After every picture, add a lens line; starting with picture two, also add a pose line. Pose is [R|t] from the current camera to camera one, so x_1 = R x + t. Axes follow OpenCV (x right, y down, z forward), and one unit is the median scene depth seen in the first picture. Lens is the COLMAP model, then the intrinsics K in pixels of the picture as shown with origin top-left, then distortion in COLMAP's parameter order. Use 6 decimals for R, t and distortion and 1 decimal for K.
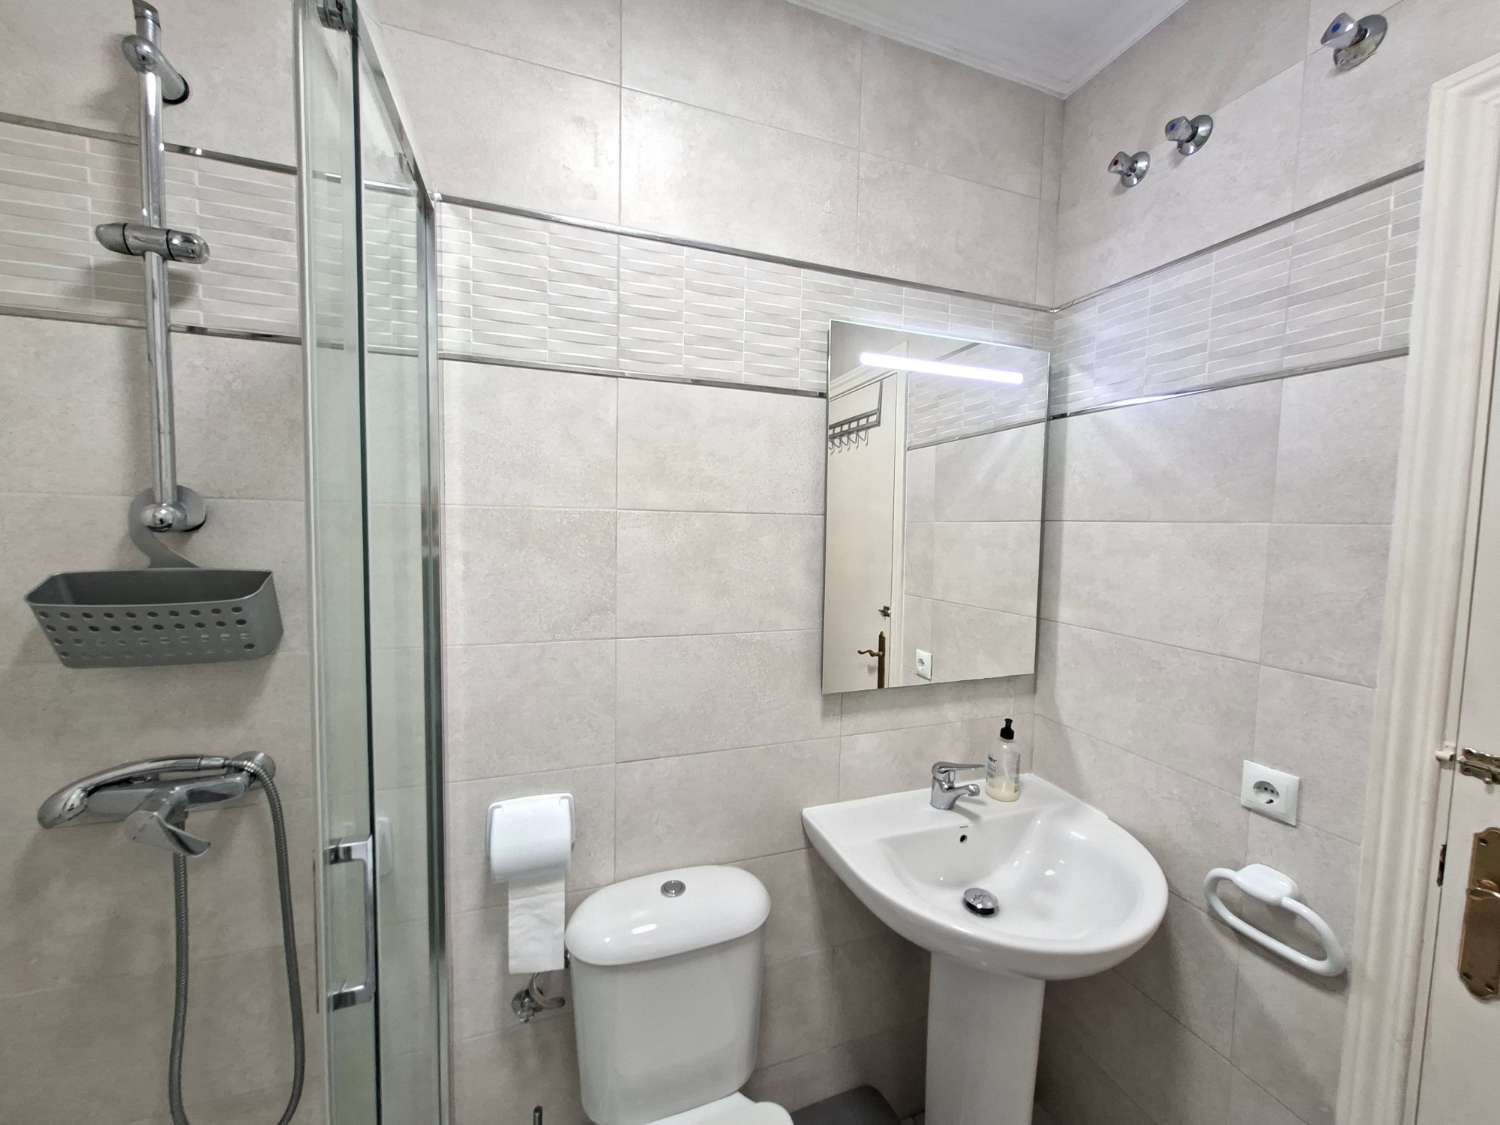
lens RADIAL K [[601.5, 0, 746.0], [0, 601.5, 567.8], [0, 0, 1]] dist [0.000292, 0.000108]
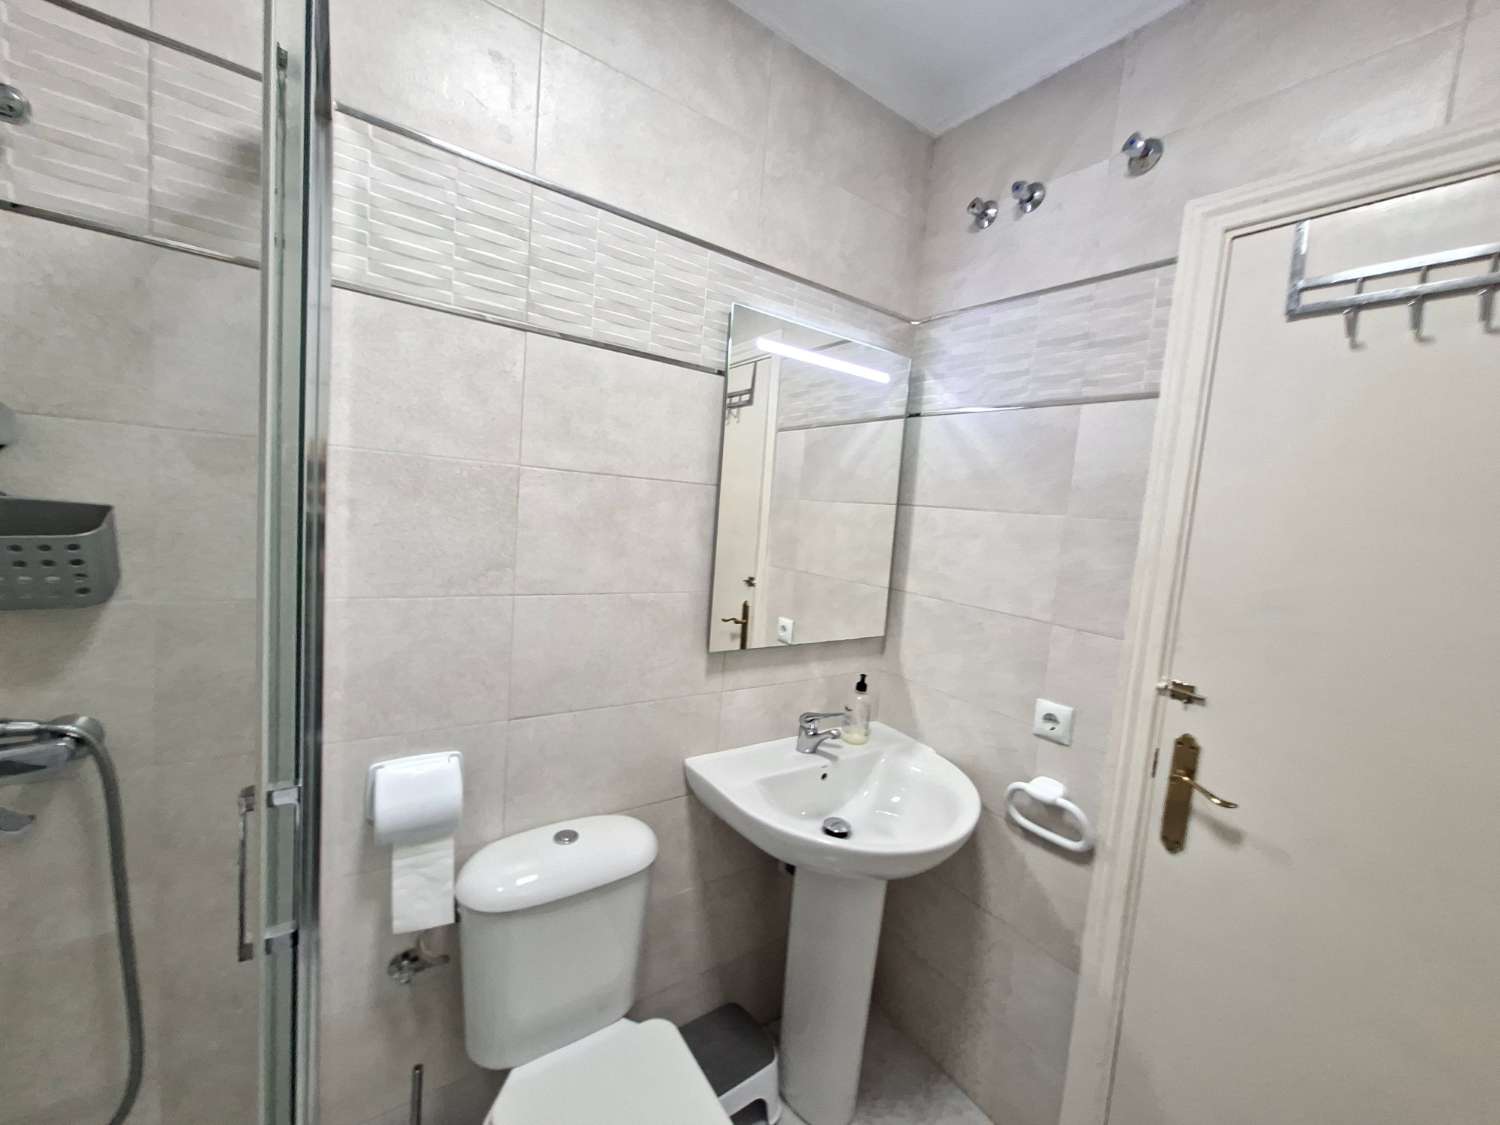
lens RADIAL K [[607.4, 0, 755.6], [0, 607.4, 563.4], [0, 0, 1]] dist [0.001086, 0.000821]
pose [[0.962171, 0.035369, 0.270142, -0.105759], [-0.044906, 0.998564, 0.029201, 0.017534], [-0.268722, -0.040228, 0.962377, -0.073857]]
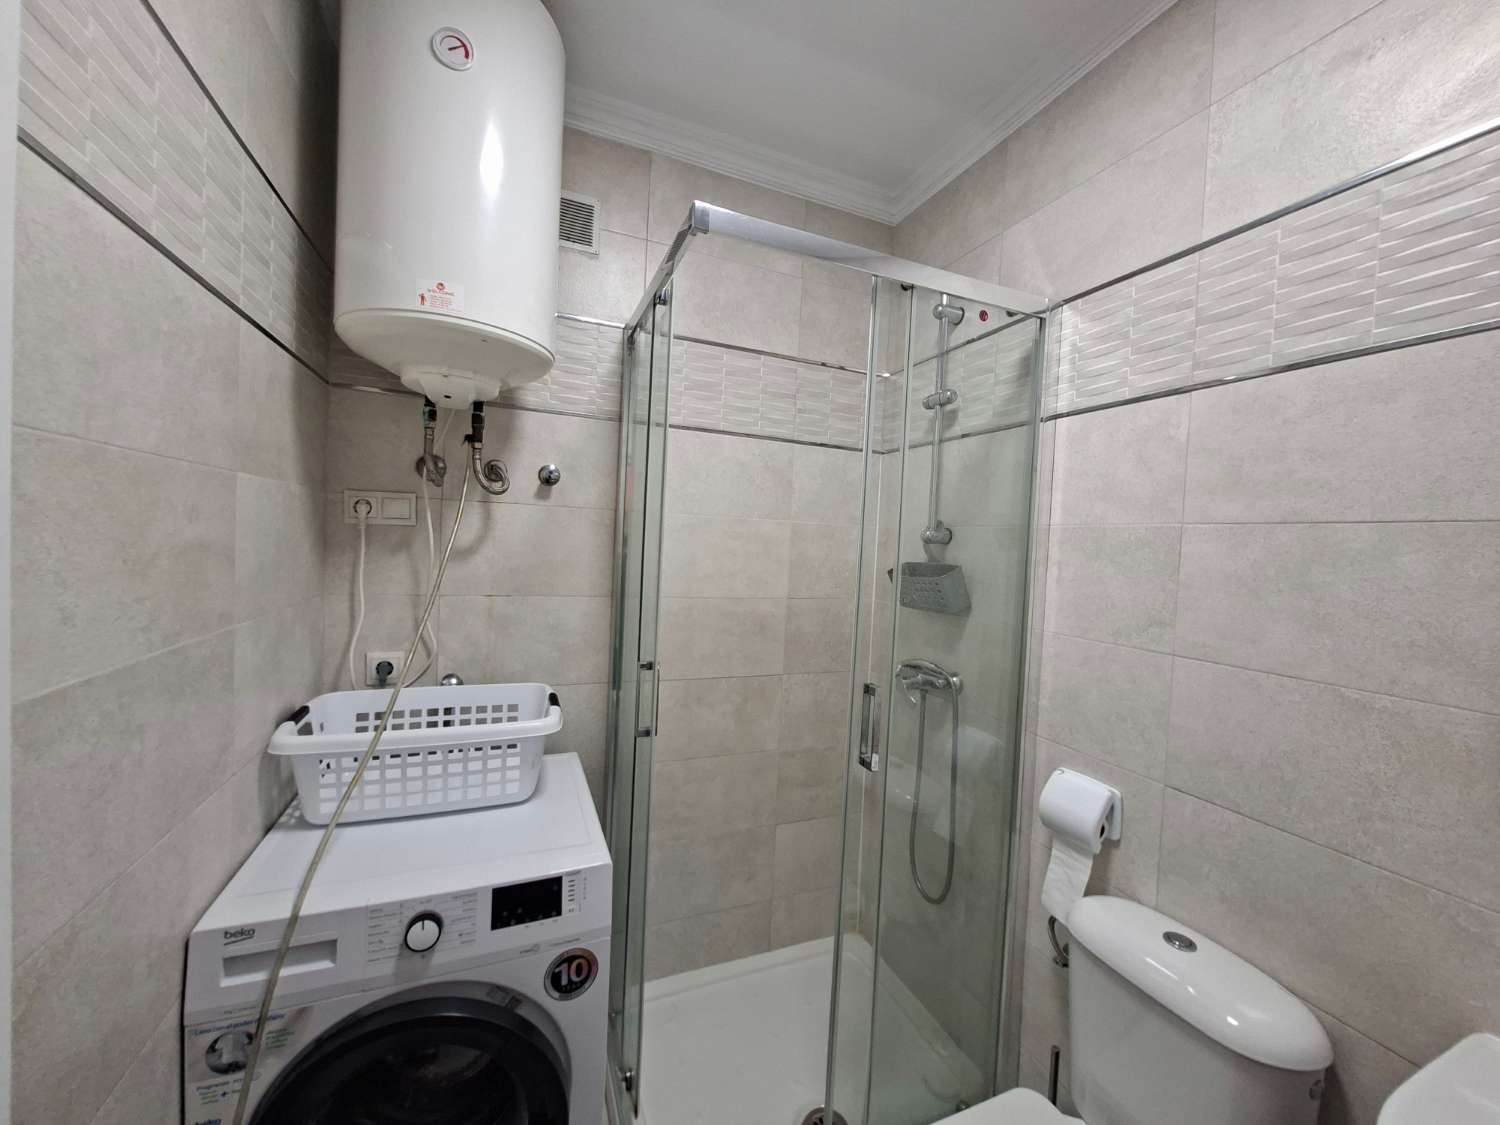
lens RADIAL K [[591.0, 0, 754.7], [0, 591.0, 561.2], [0, 0, 1]] dist [-0.000735, 0.000339]
pose [[0.043187, 0.015133, -0.998952, 0.719755], [-0.113363, 0.993502, 0.010149, 0.033012], [0.992615, 0.112806, 0.044622, 0.269352]]
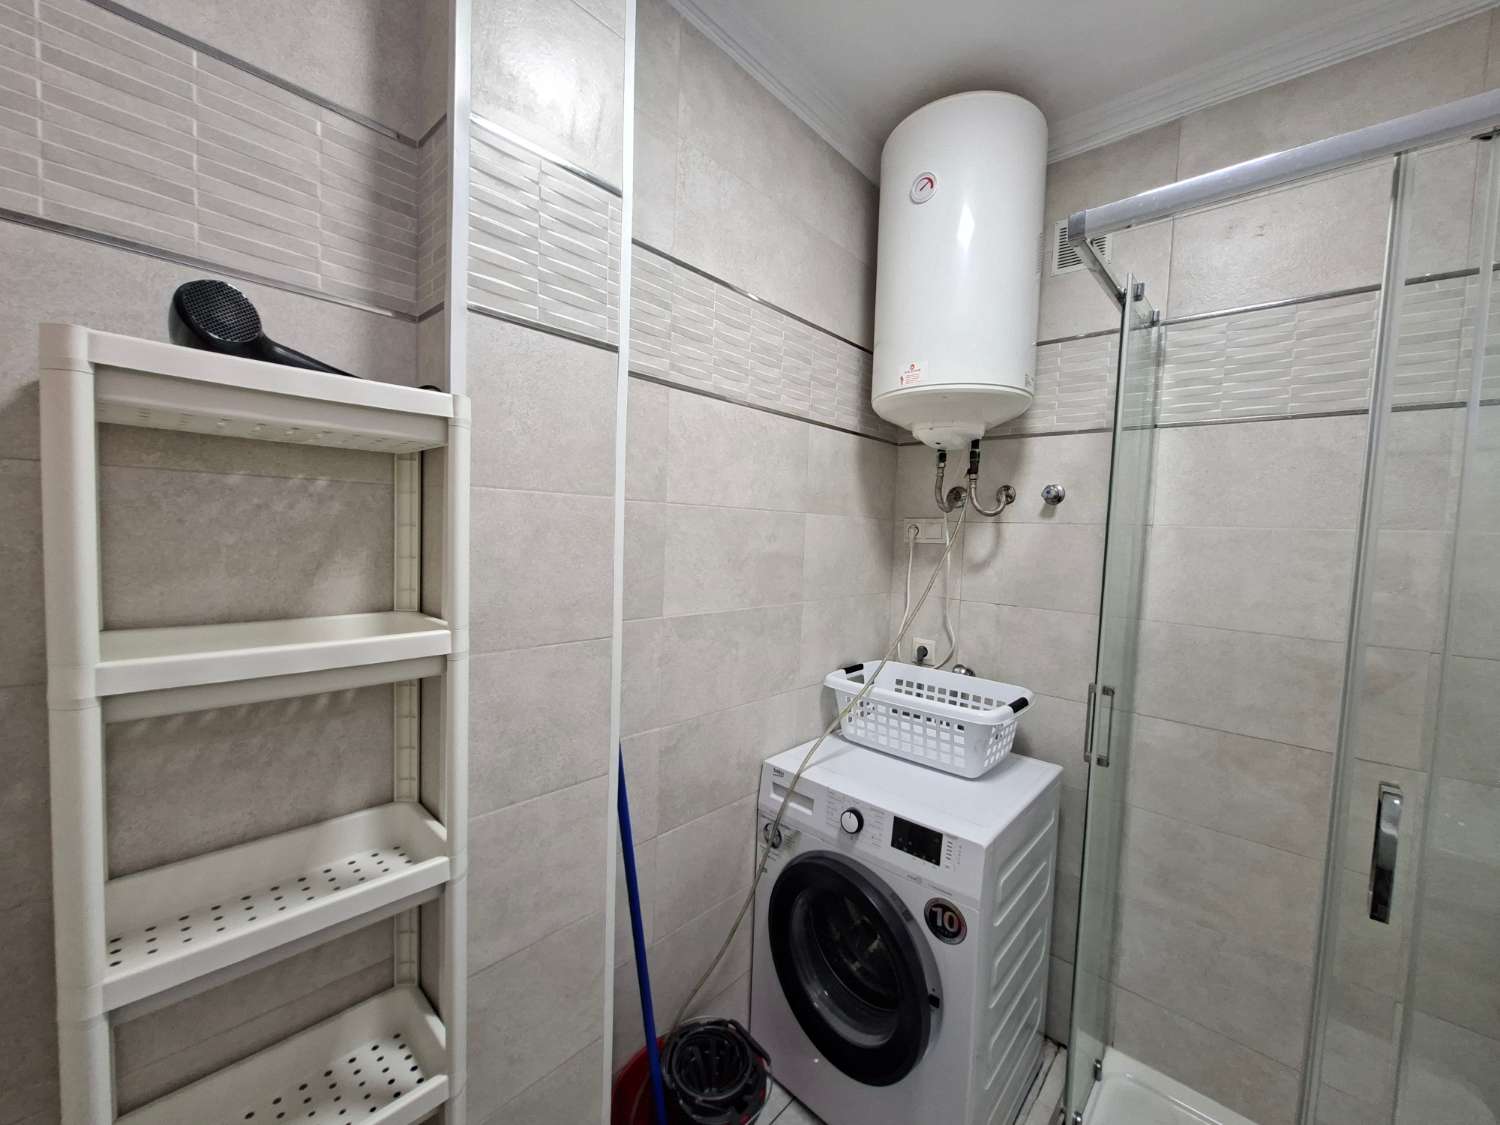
lens RADIAL K [[591.0, 0, 754.7], [0, 591.0, 561.2], [0, 0, 1]] dist [-0.000735, 0.000339]
pose [[-0.884576, -0.027768, -0.465568, 0.635677], [-0.085874, 0.990856, 0.104063, -0.024062], [0.458421, 0.132032, -0.878873, 0.791782]]
